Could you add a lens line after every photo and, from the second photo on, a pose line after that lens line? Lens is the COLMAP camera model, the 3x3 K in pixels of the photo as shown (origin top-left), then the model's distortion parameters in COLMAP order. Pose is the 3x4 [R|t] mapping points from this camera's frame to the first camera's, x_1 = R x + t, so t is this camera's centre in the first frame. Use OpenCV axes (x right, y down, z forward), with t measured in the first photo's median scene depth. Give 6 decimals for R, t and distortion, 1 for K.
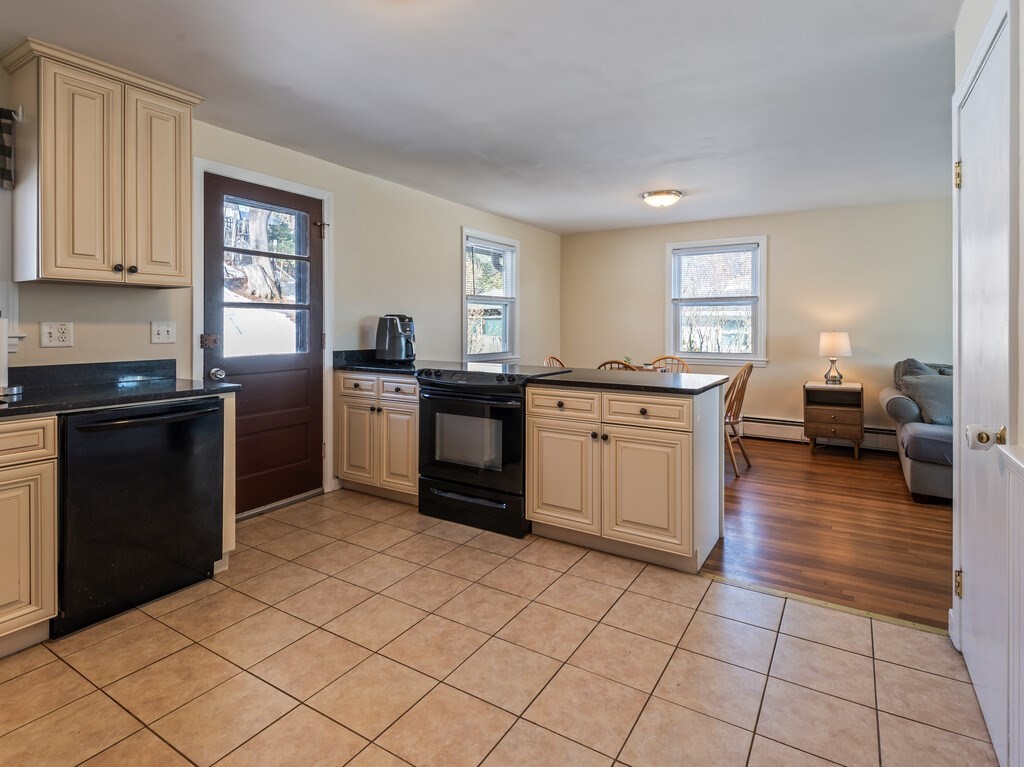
lens RADIAL K [[533.2, 0, 528.7], [0, 533.2, 318.4], [0, 0, 1]] dist [0.024178, -0.014701]
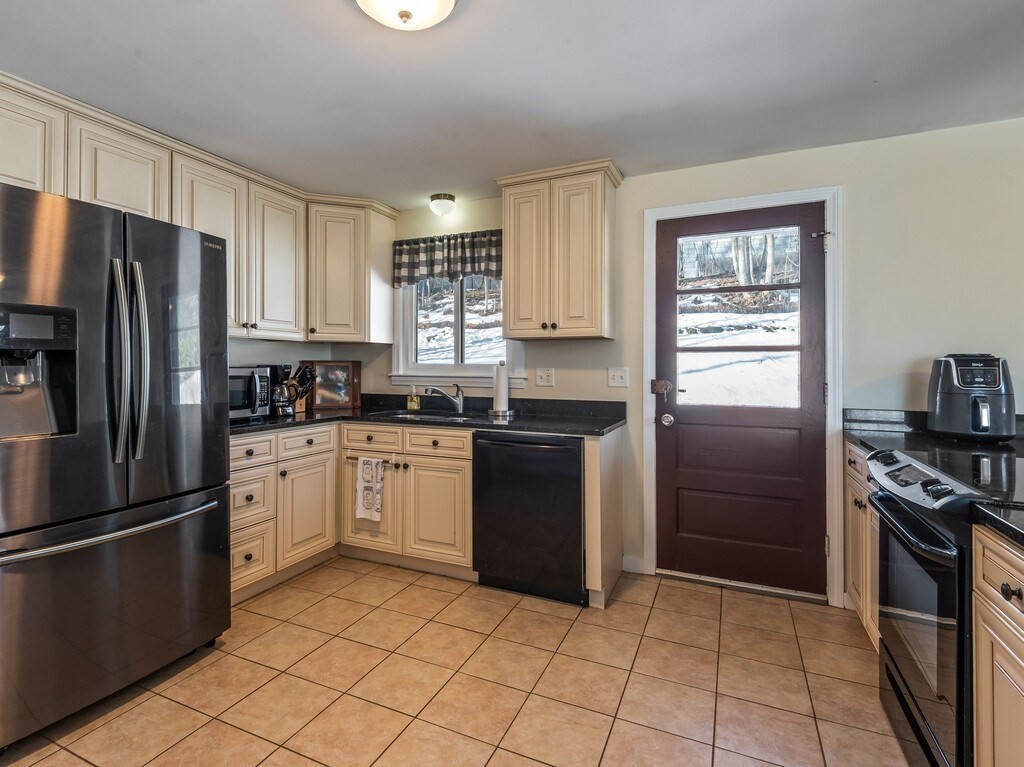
lens RADIAL K [[533.2, 0, 476.7], [0, 533.2, 363.1], [0, 0, 1]] dist [0.024178, -0.014701]
pose [[0.074131, -0.011978, -0.997177, 0.376126], [0.009817, 0.999888, -0.011281, 0.005348], [0.997200, -0.008953, 0.074240, 0.578371]]
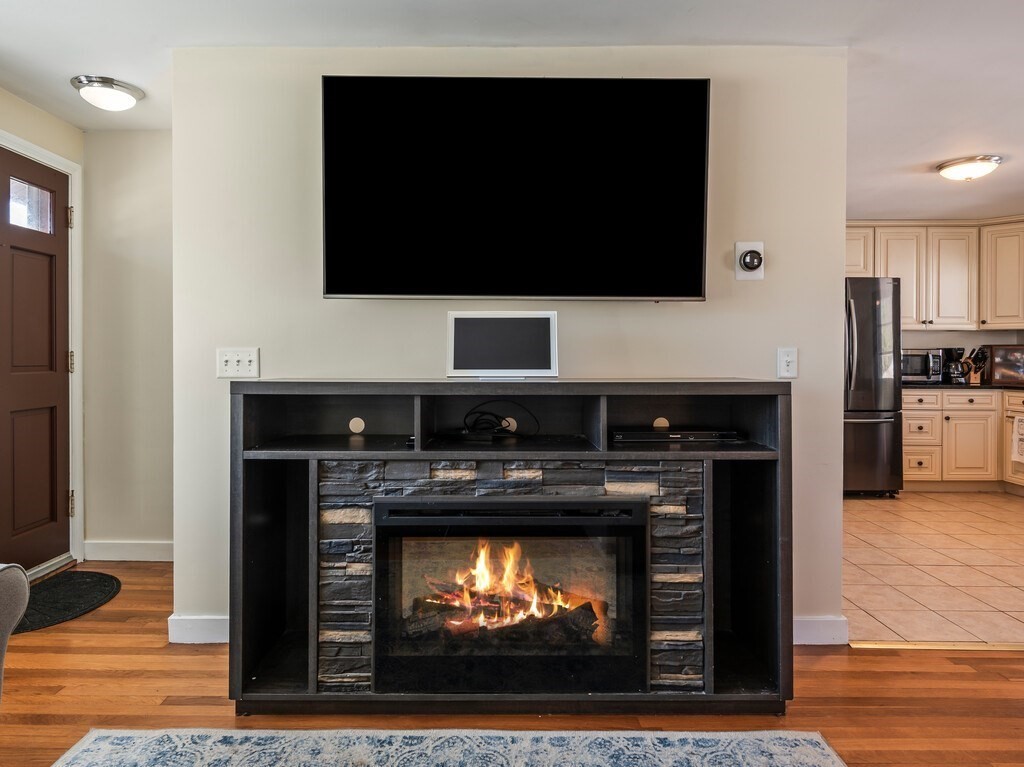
lens RADIAL K [[623.3, 0, 514.6], [0, 623.3, 355.7], [0, 0, 1]] dist [0.007638, -0.000914]
pose [[-0.854326, -0.008819, -0.519663, 1.302070], [-0.002696, 0.999918, -0.012537, 0.042248], [0.519730, -0.009309, -0.854280, 1.154735]]
